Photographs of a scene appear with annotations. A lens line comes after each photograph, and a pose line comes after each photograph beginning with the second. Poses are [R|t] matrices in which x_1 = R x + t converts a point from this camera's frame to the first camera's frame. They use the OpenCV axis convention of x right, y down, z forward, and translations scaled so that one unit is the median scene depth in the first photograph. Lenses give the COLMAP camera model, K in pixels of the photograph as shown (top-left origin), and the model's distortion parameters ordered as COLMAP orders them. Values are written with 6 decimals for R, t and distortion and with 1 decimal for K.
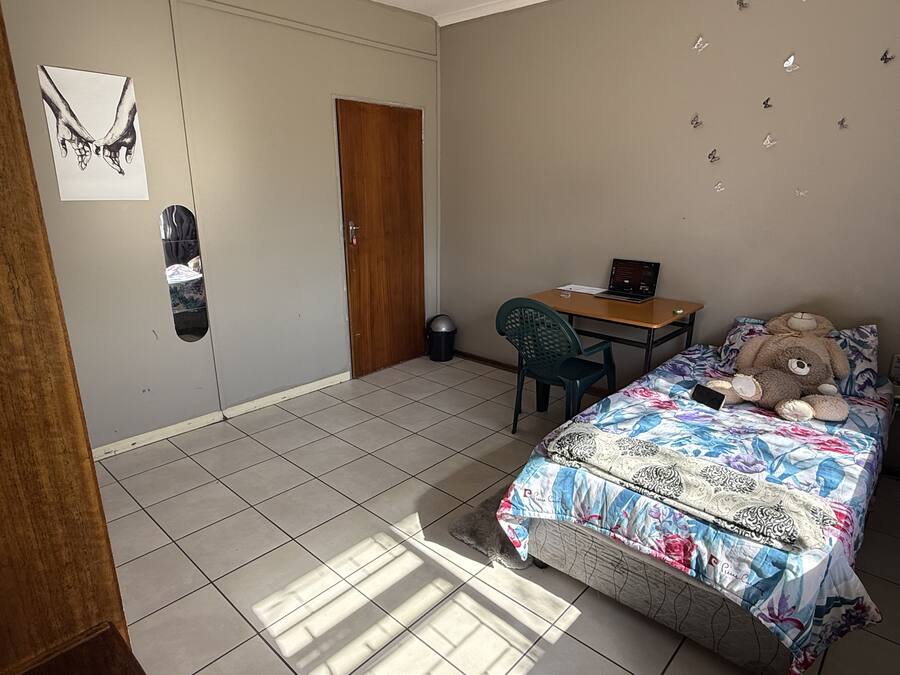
lens RADIAL K [[542.4, 0, 445.2], [0, 542.4, 340.0], [0, 0, 1]] dist [0.007760, 0.001377]
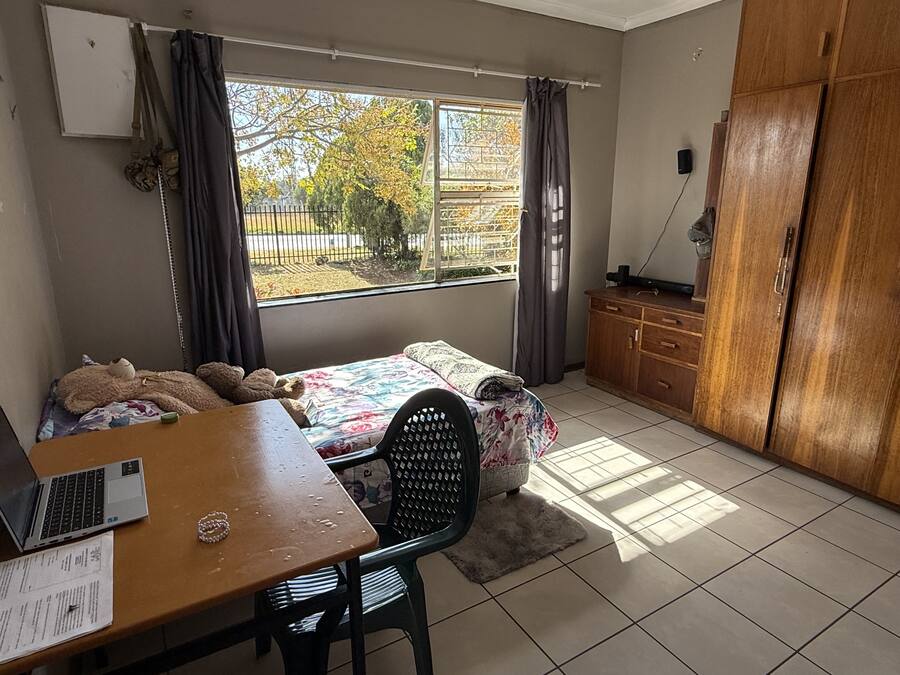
lens RADIAL K [[542.4, 0, 446.1], [0, 542.4, 336.3], [0, 0, 1]] dist [0.007760, 0.001377]
pose [[-0.957285, -0.071373, 0.280200, 0.000699], [0.084153, 0.858336, 0.506141, -0.545452], [-0.276631, 0.508100, -0.815665, 1.890568]]
